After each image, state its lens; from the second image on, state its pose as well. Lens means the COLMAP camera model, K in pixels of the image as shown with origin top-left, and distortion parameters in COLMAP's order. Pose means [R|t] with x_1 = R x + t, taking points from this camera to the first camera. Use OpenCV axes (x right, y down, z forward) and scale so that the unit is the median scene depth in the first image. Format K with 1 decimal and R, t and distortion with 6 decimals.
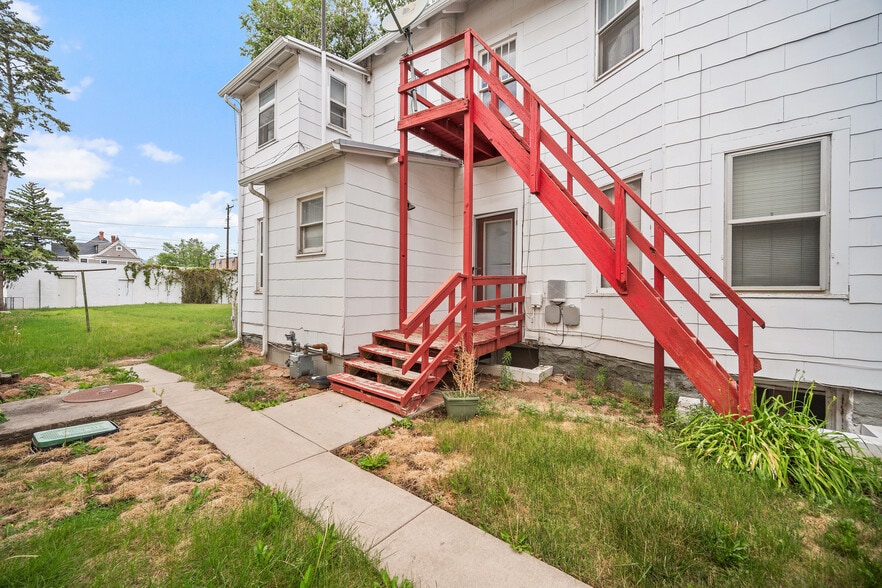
lens RADIAL K [[348.4, 0, 440.9], [0, 348.4, 294.4], [0, 0, 1]] dist [-0.000776, 0.002805]
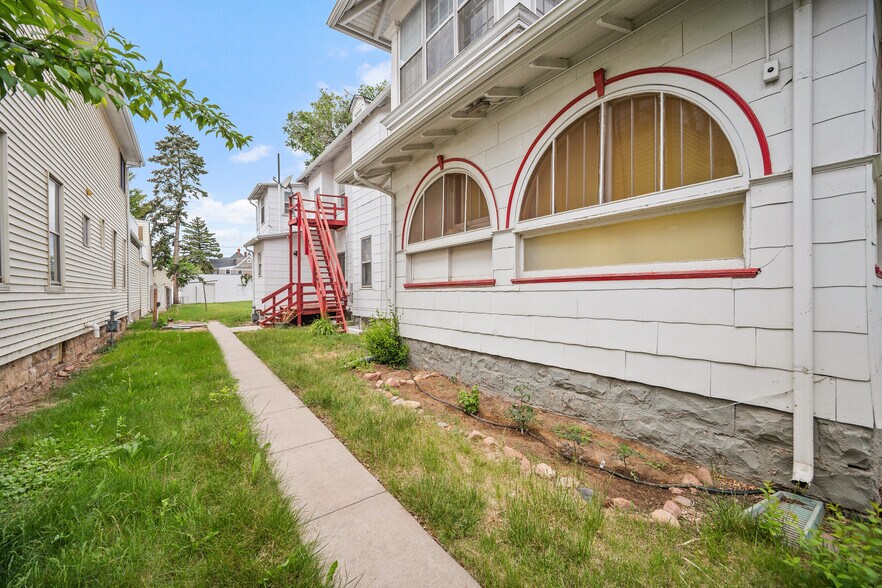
lens RADIAL K [[348.4, 0, 440.9], [0, 348.4, 294.4], [0, 0, 1]] dist [-0.000776, 0.002805]
pose [[0.965039, -0.012923, -0.261789, 0.440691], [0.013793, 0.999904, 0.001484, 0.011814], [0.261744, -0.005043, 0.965124, -0.314570]]
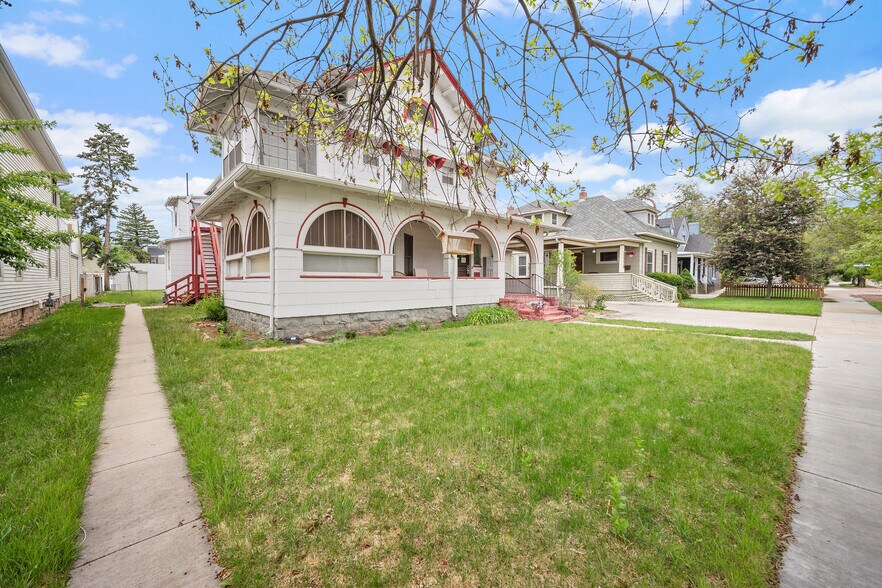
lens RADIAL K [[352.5, 0, 439.7], [0, 352.5, 287.5], [0, 0, 1]] dist [-0.000888, 0.000529]
pose [[0.985809, -0.006709, -0.167737, 0.771443], [0.009228, 0.999856, 0.014243, 0.014265], [0.167617, -0.015589, 0.985729, -0.535764]]
